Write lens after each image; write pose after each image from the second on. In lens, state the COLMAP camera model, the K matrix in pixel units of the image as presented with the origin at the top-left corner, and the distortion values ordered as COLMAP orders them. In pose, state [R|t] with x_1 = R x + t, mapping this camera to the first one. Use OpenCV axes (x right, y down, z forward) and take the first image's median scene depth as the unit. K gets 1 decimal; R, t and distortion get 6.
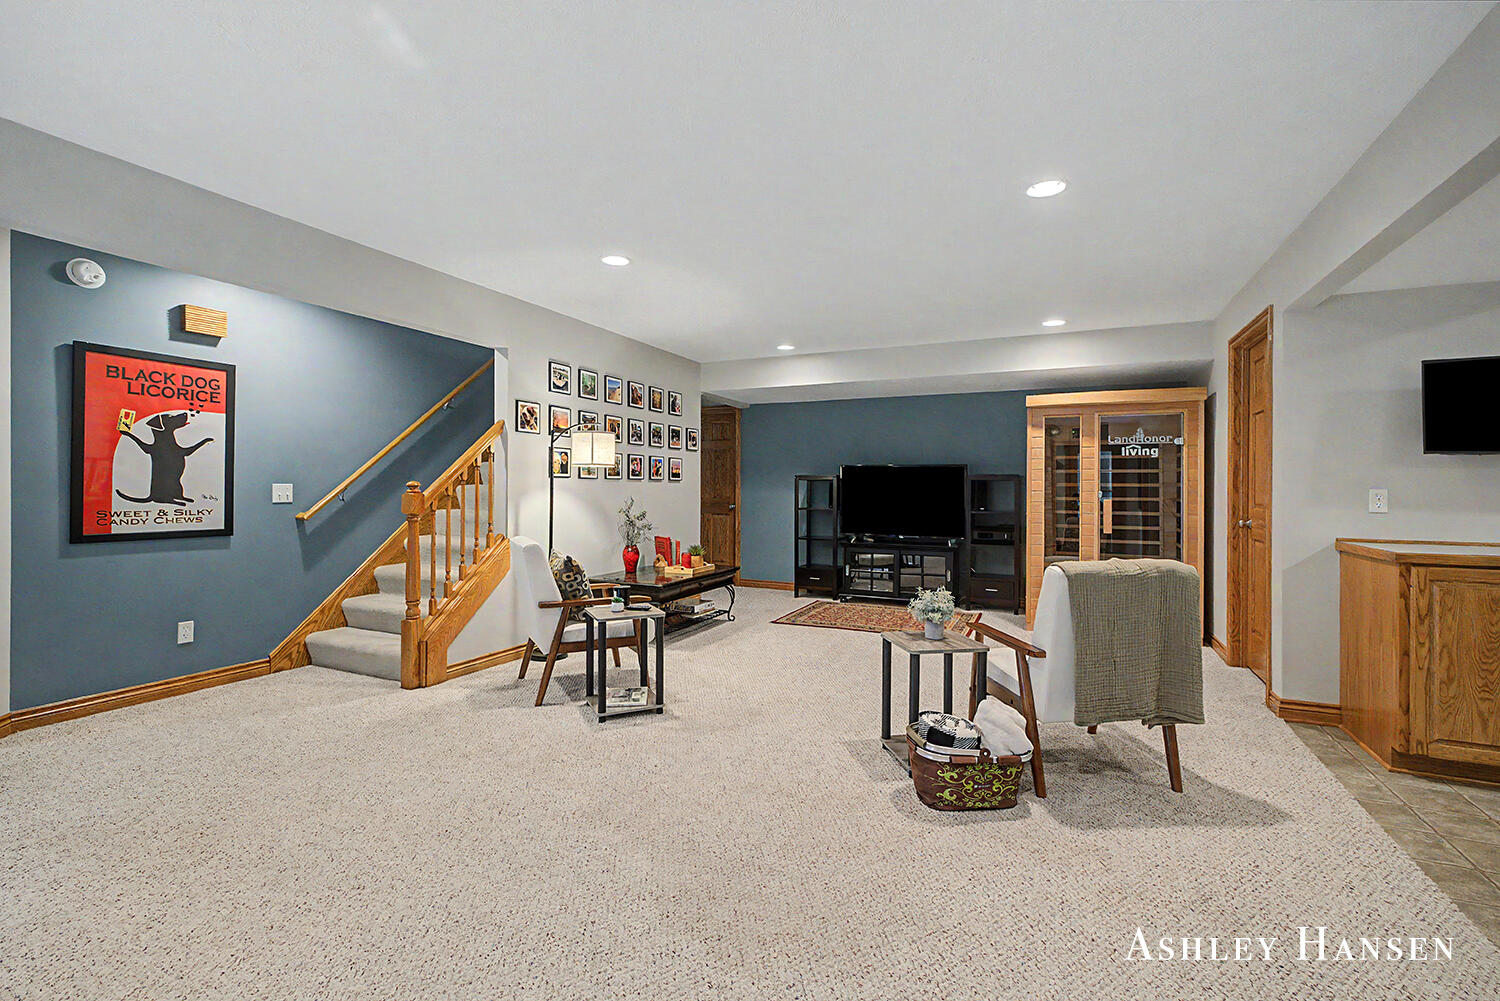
lens RADIAL K [[686.3, 0, 753.1], [0, 686.3, 490.4], [0, 0, 1]] dist [-0.000438, -0.001056]
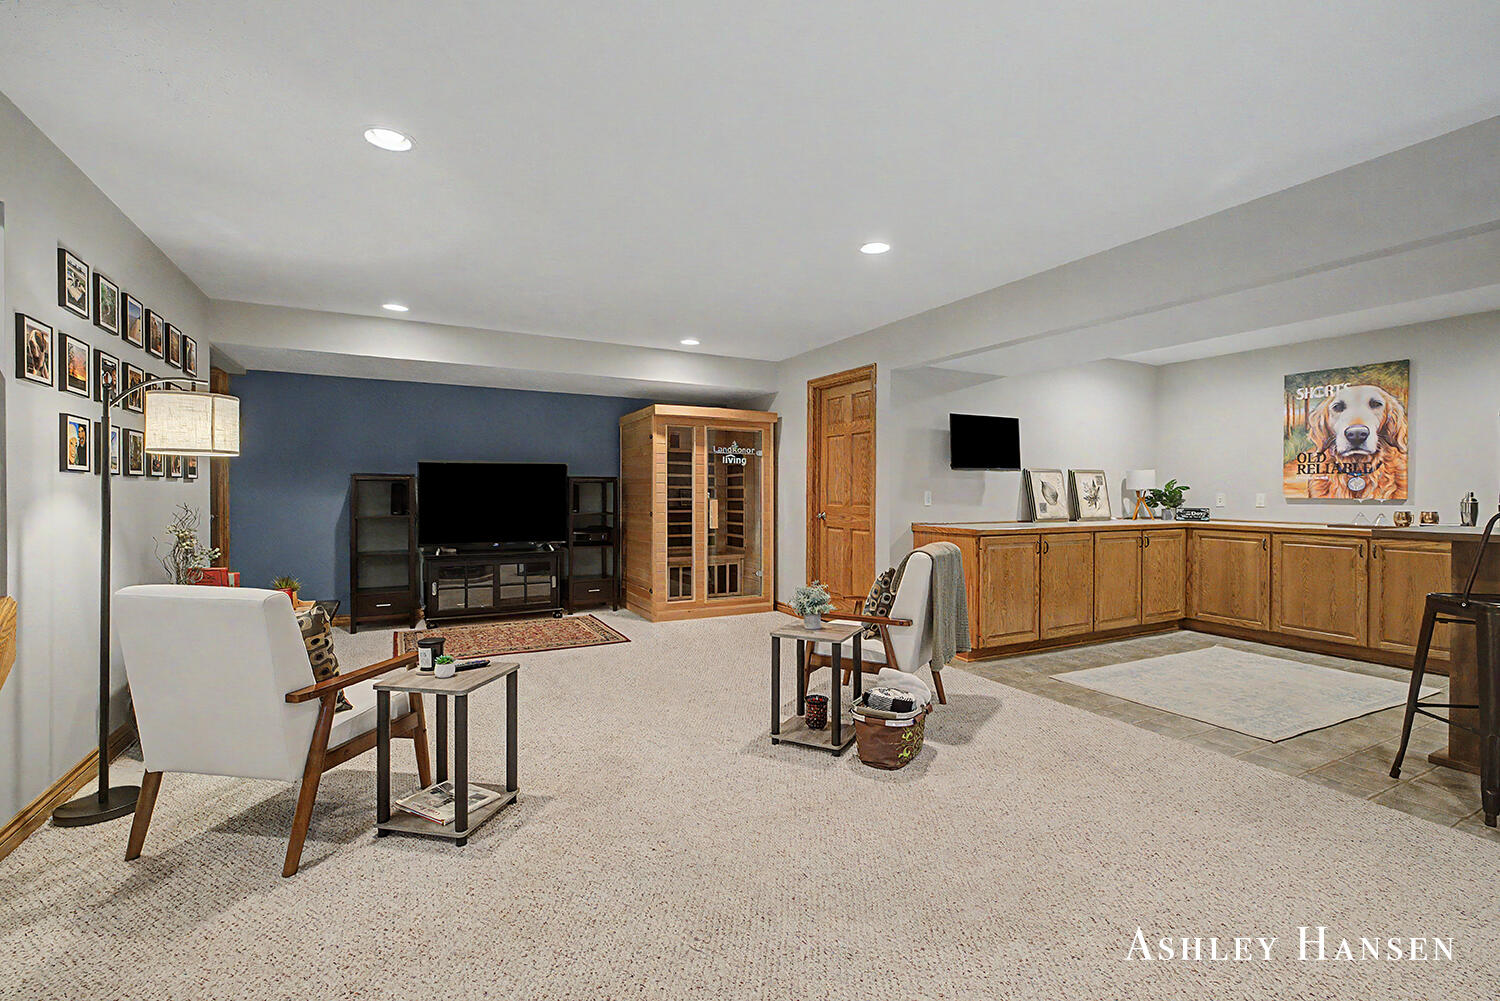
lens RADIAL K [[686.3, 0, 750.4], [0, 686.3, 500.5], [0, 0, 1]] dist [-0.000438, -0.001056]
pose [[0.580767, -0.013998, 0.813950, -0.411935], [0.003072, 0.999883, 0.015003, -0.003373], [-0.814064, -0.006212, 0.580742, 0.269238]]
